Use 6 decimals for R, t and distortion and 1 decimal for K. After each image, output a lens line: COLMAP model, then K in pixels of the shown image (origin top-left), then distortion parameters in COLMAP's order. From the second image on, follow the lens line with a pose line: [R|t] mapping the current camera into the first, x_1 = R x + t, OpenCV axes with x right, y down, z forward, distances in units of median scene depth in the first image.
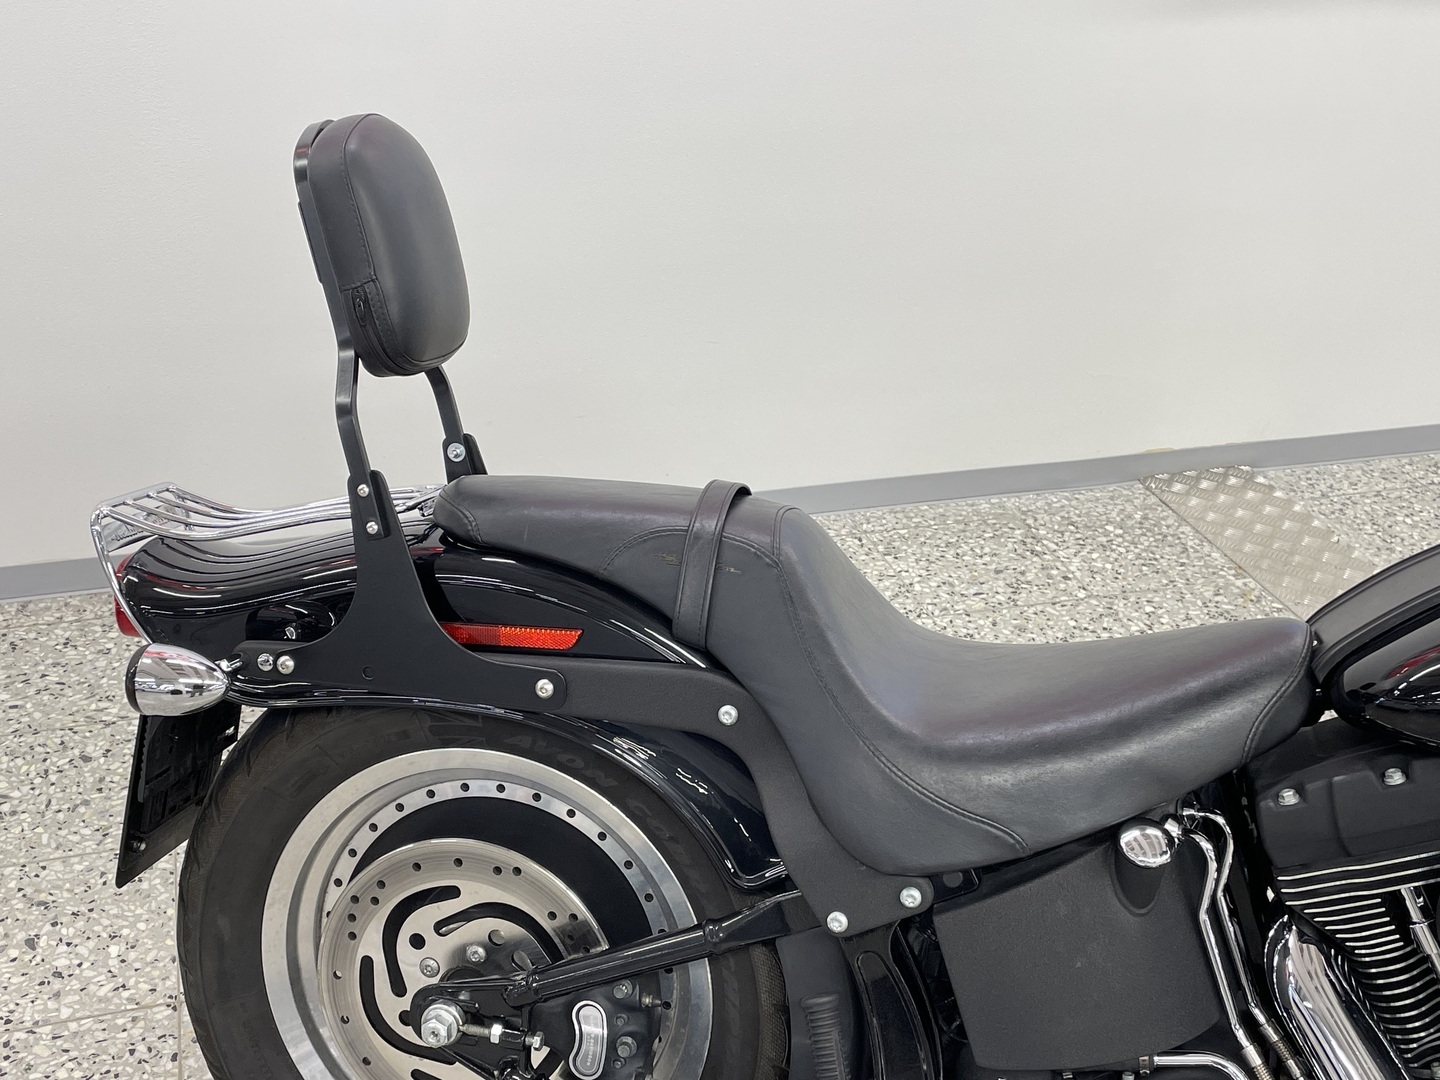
lens RADIAL K [[1687.8, 0, 694.2], [0, 1687.8, 527.2], [0, 0, 1]] dist [0.054146, 0.000000]
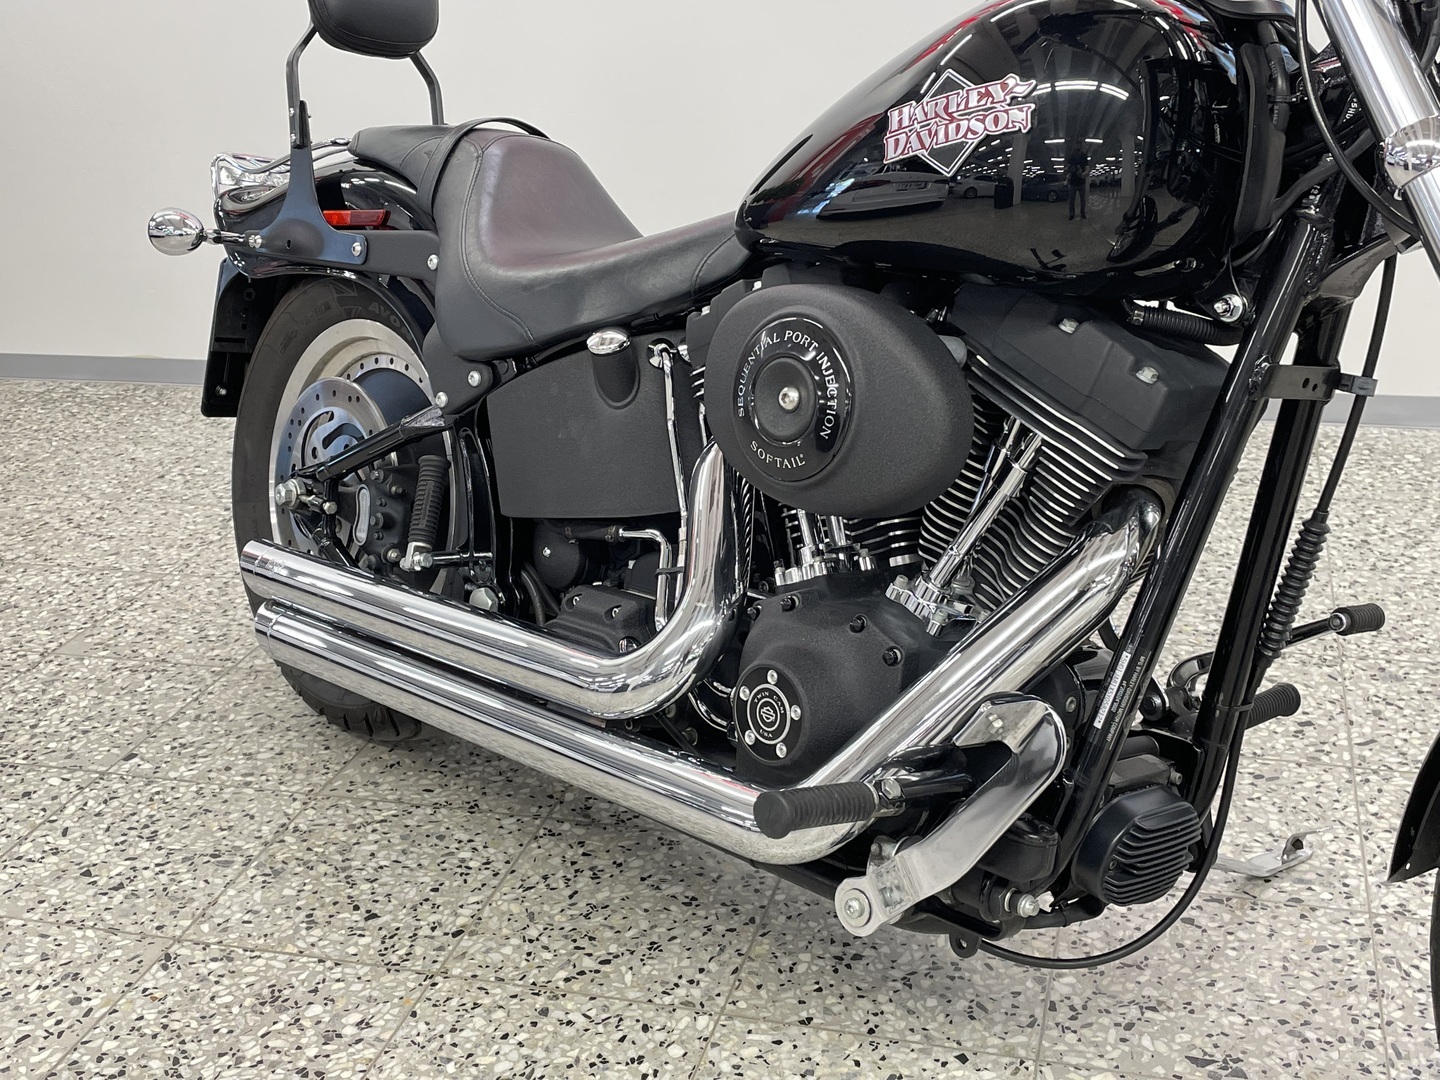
lens RADIAL K [[1687.8, 0, 708.9], [0, 1687.8, 527.2], [0, 0, 1]] dist [0.054146, 0.000000]
pose [[0.838538, 0.122564, -0.530878, 0.908452], [-0.174949, 0.983342, -0.049313, 0.332466], [0.515991, 0.134227, 0.846012, -0.012528]]
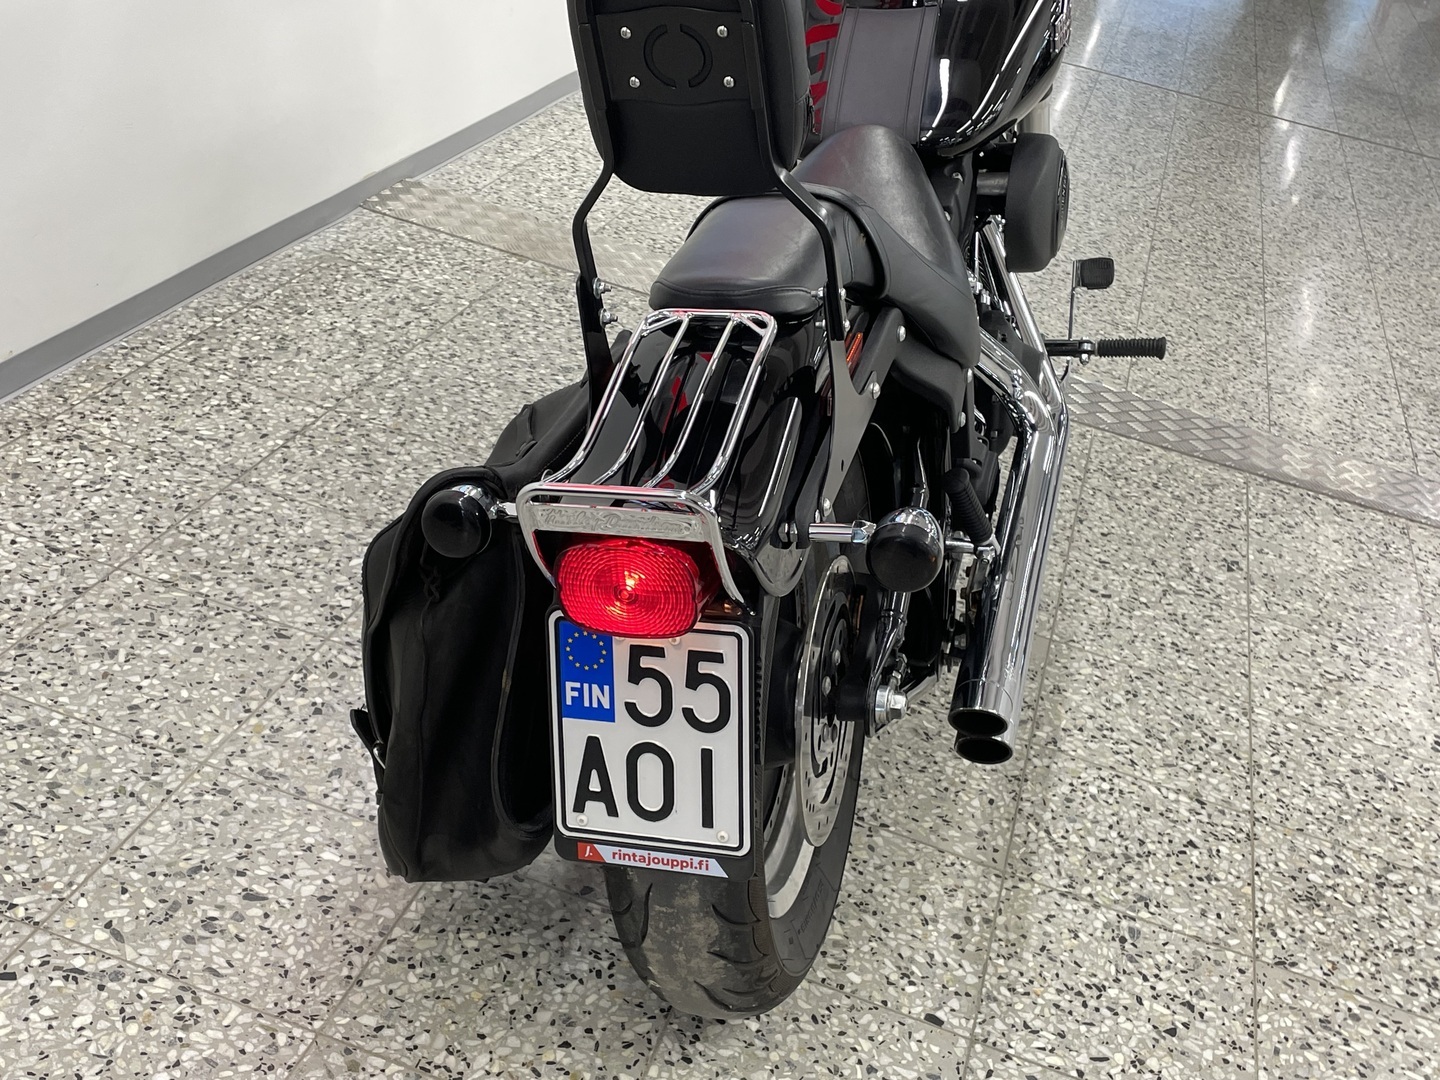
lens RADIAL K [[1687.8, 0, 697.2], [0, 1687.8, 549.6], [0, 0, 1]] dist [0.054146, 0.000000]
pose [[0.534011, -0.347107, 0.770940, -1.224278], [0.222857, 0.937381, 0.267678, -0.143804], [-0.815578, 0.028867, 0.577927, 0.439863]]
